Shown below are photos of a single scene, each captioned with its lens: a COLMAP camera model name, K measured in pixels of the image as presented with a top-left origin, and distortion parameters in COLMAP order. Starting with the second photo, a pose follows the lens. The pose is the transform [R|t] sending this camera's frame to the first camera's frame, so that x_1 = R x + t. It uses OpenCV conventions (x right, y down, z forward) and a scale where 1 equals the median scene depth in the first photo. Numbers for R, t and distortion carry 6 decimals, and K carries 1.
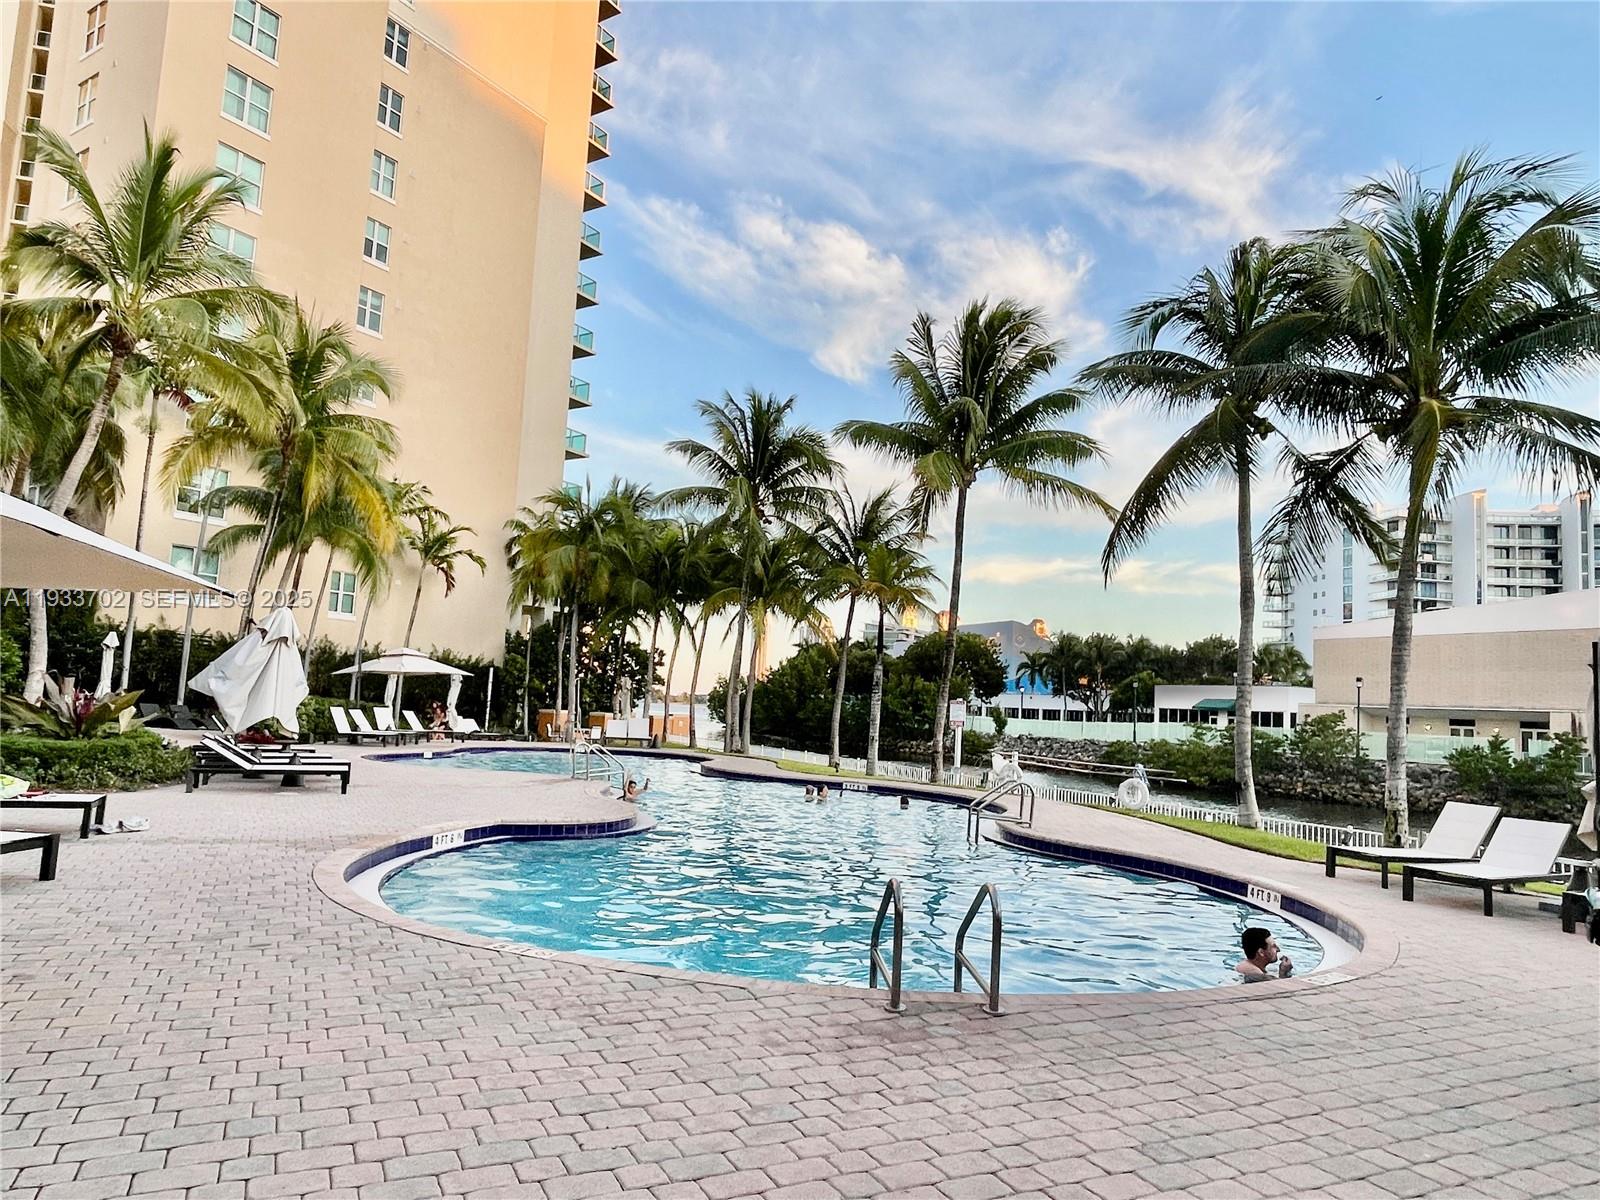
lens RADIAL K [[957.0, 0, 730.2], [0, 957.0, 602.3], [0, 0, 1]] dist [0.035642, -0.048467]
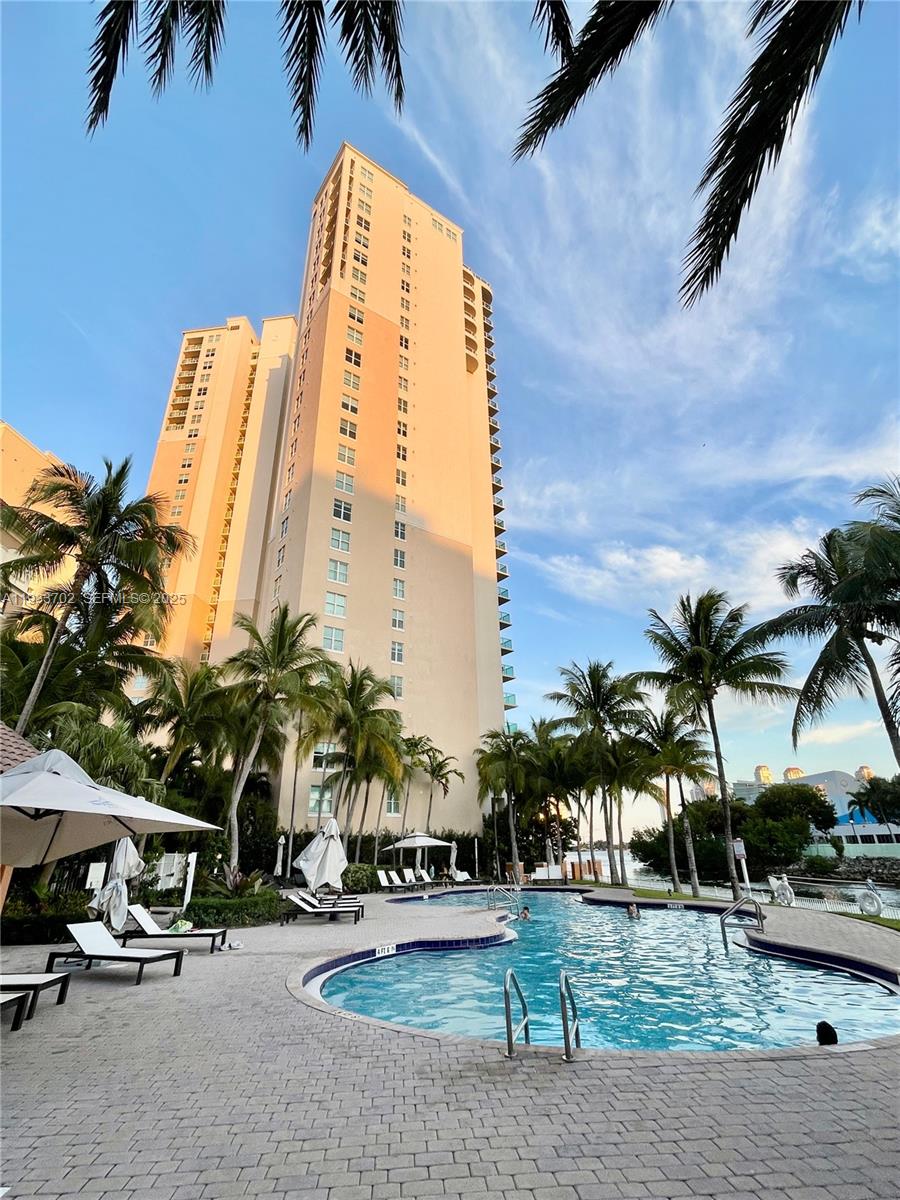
lens RADIAL K [[552.6, 0, 450.0], [0, 552.6, 600.0], [0, 0, 1]] dist [-0.007636, 0.000220]
pose [[0.931825, -0.209109, -0.296605, 0.099858], [0.103283, 0.936314, -0.335633, -0.005250], [0.347899, 0.282117, 0.894078, -0.029746]]
